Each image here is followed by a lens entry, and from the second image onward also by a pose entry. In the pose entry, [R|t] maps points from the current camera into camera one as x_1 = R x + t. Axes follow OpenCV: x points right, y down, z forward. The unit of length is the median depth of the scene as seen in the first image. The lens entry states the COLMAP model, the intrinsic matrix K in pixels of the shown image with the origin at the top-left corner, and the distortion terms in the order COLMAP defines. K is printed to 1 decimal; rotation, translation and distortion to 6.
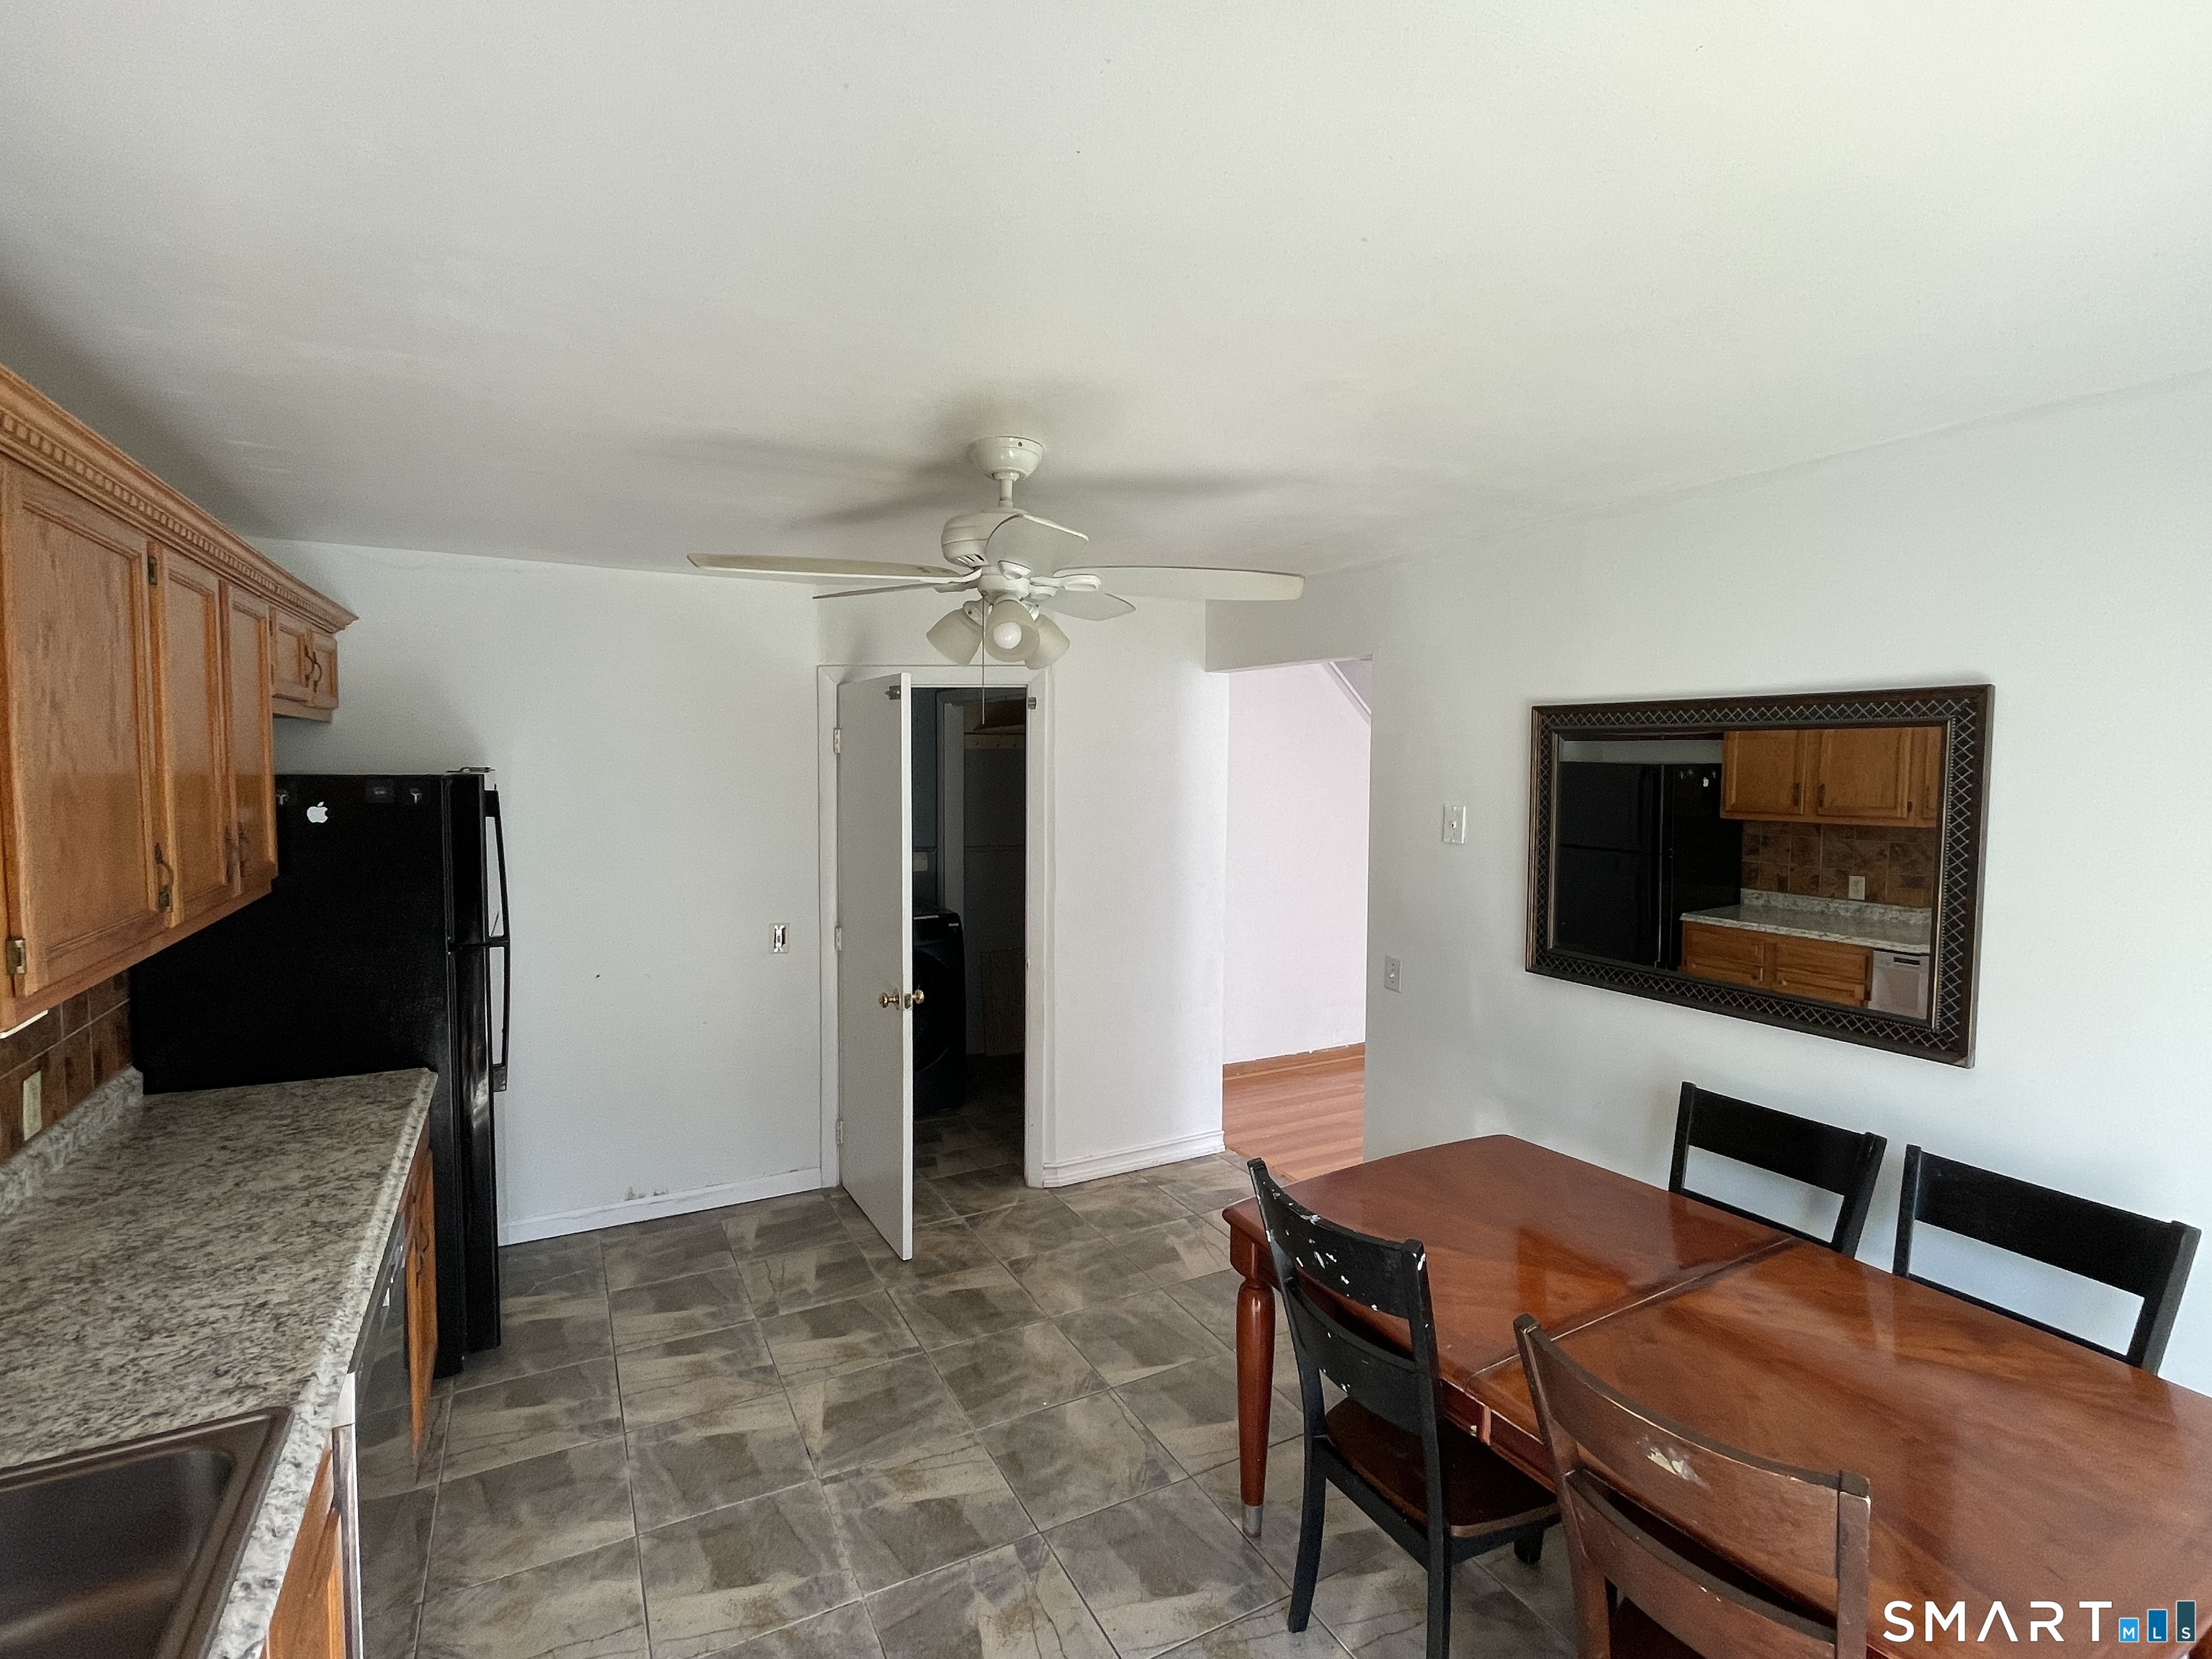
lens RADIAL K [[1047.4, 0, 1111.2], [0, 1047.4, 819.5], [0, 0, 1]] dist [-0.002124, 0.000325]
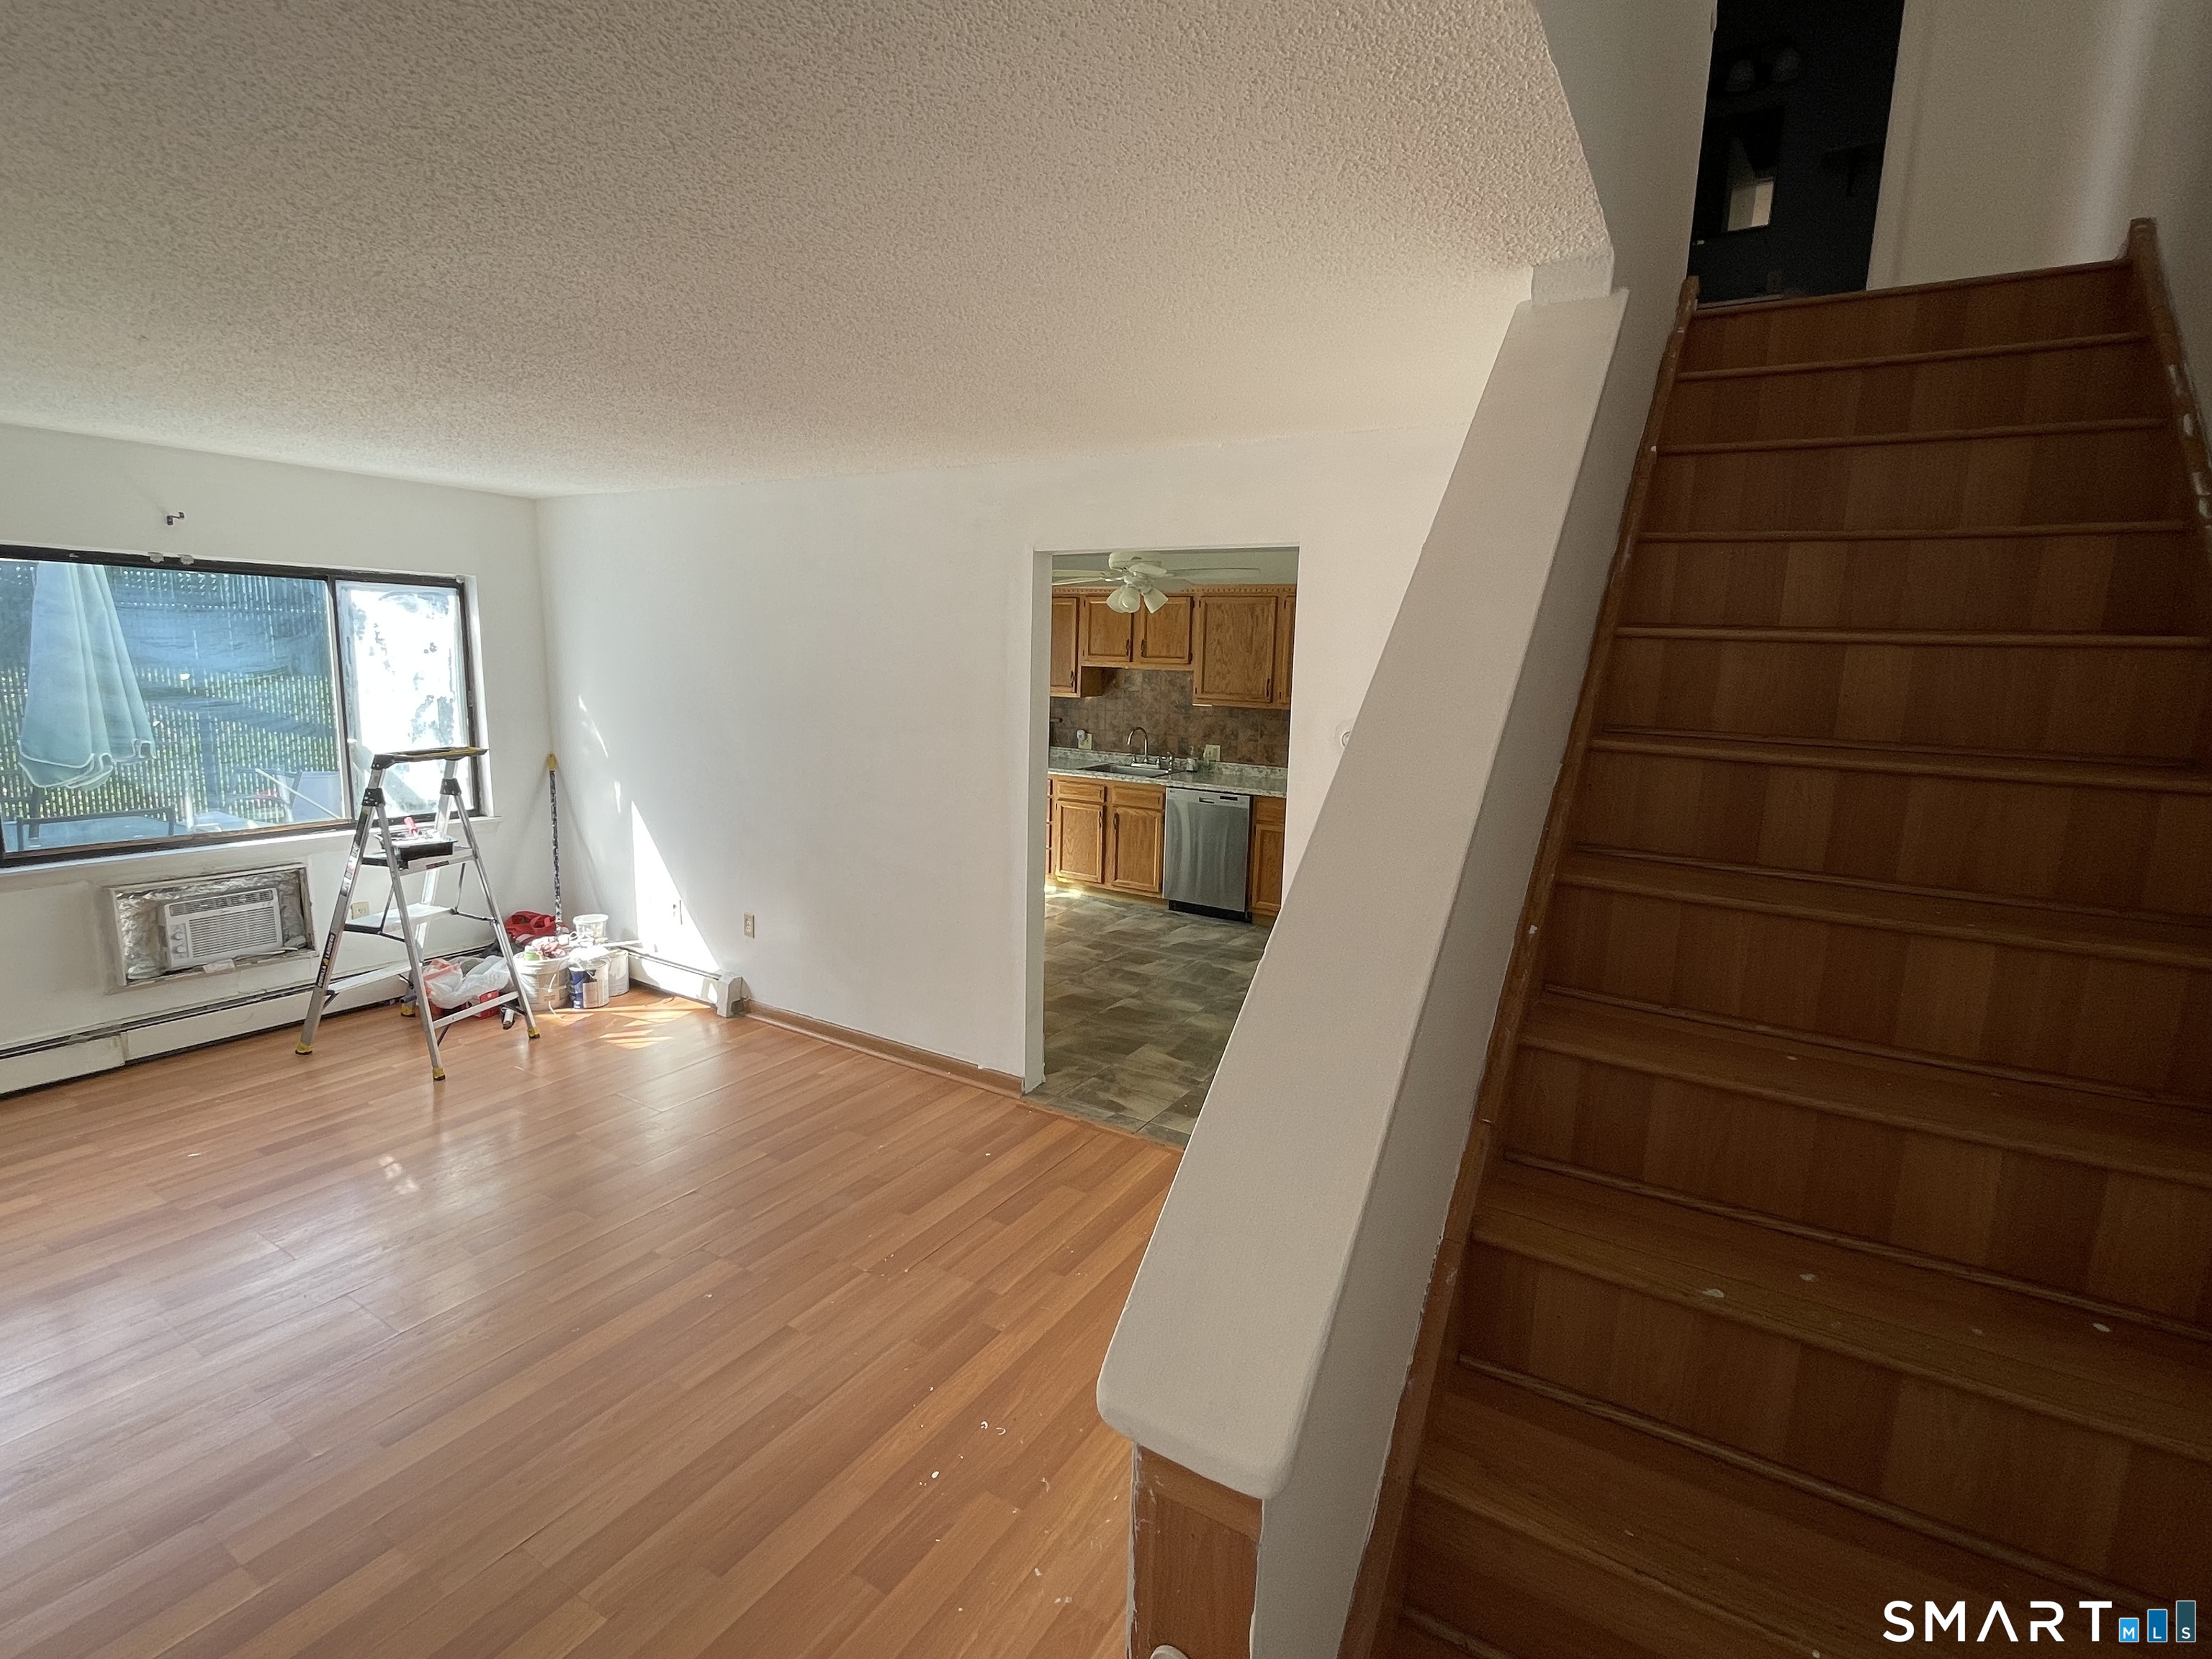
lens RADIAL K [[1047.4, 0, 1105.9], [0, 1047.4, 828.6], [0, 0, 1]] dist [-0.002124, 0.000325]
pose [[-0.866364, 0.054893, -0.496387, 1.049147], [-0.062920, 0.974024, 0.217530, -0.163198], [0.495434, 0.219693, -0.840405, 2.785394]]
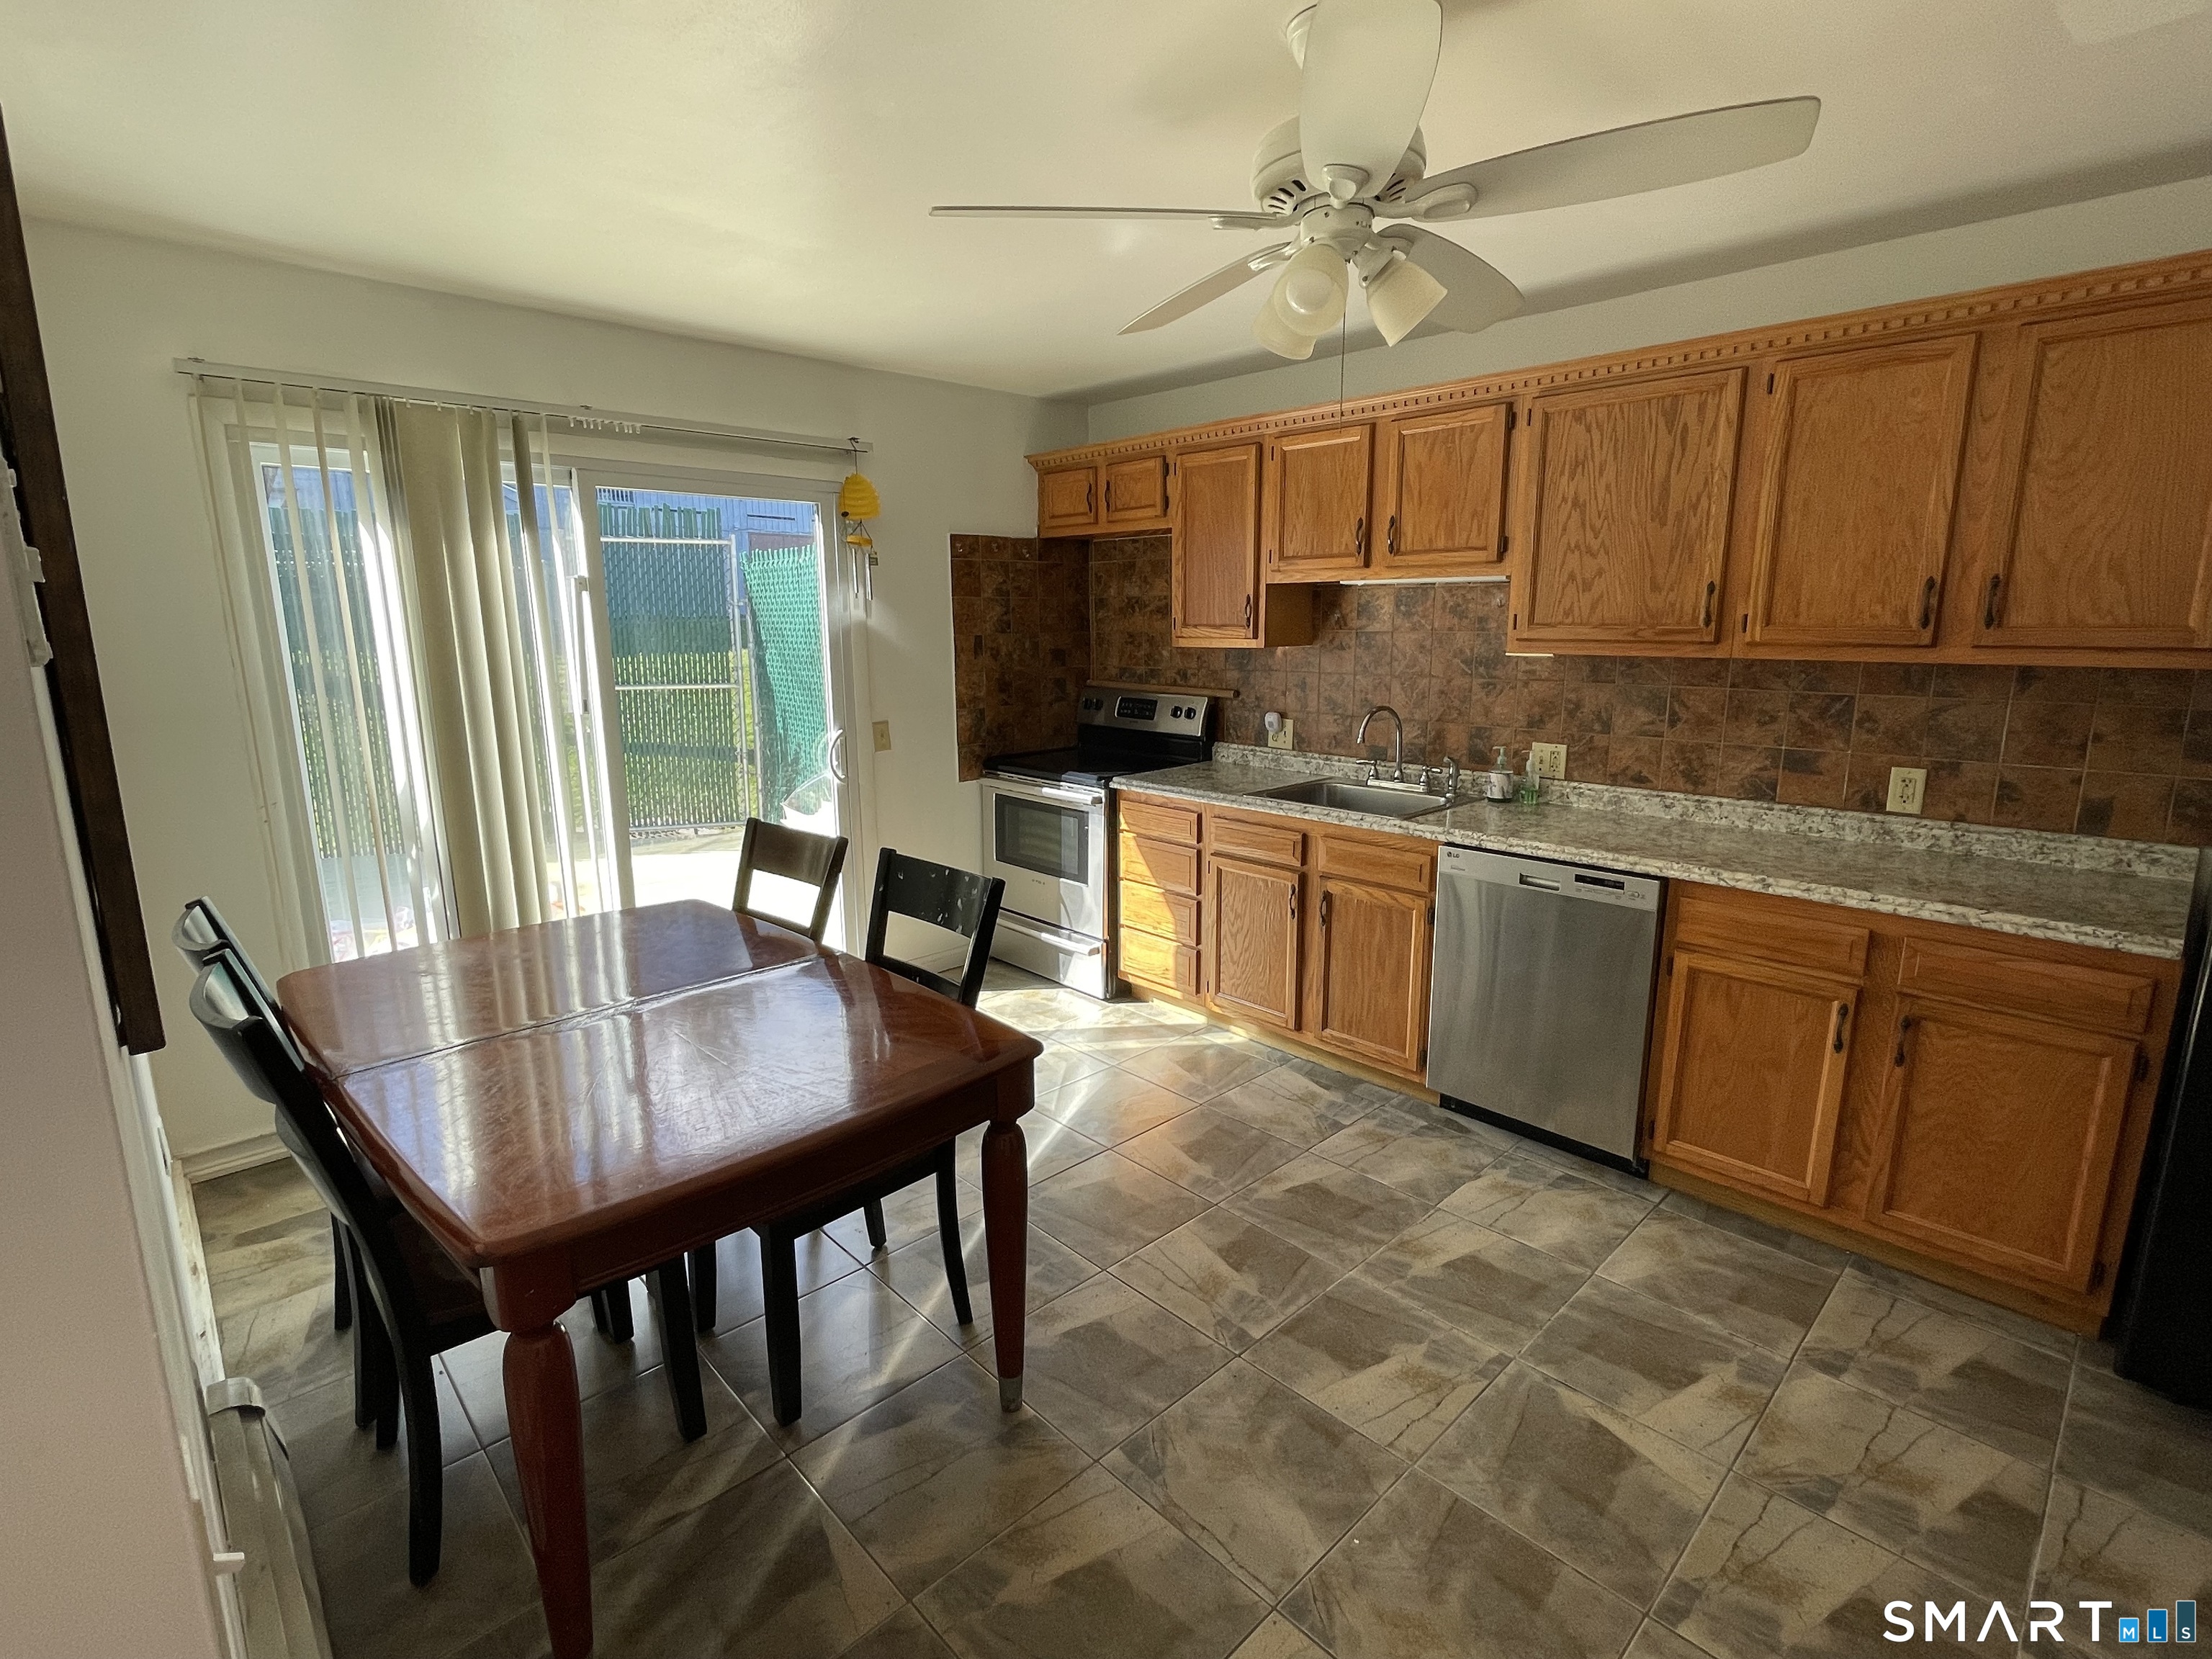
lens RADIAL K [[1047.4, 0, 1106.3], [0, 1047.4, 828.7], [0, 0, 1]] dist [-0.002124, 0.000325]
pose [[-0.965131, 0.050096, -0.256928, 0.236741], [-0.016849, 0.967592, 0.251957, 0.001320], [0.261223, 0.247500, -0.933009, 1.575511]]
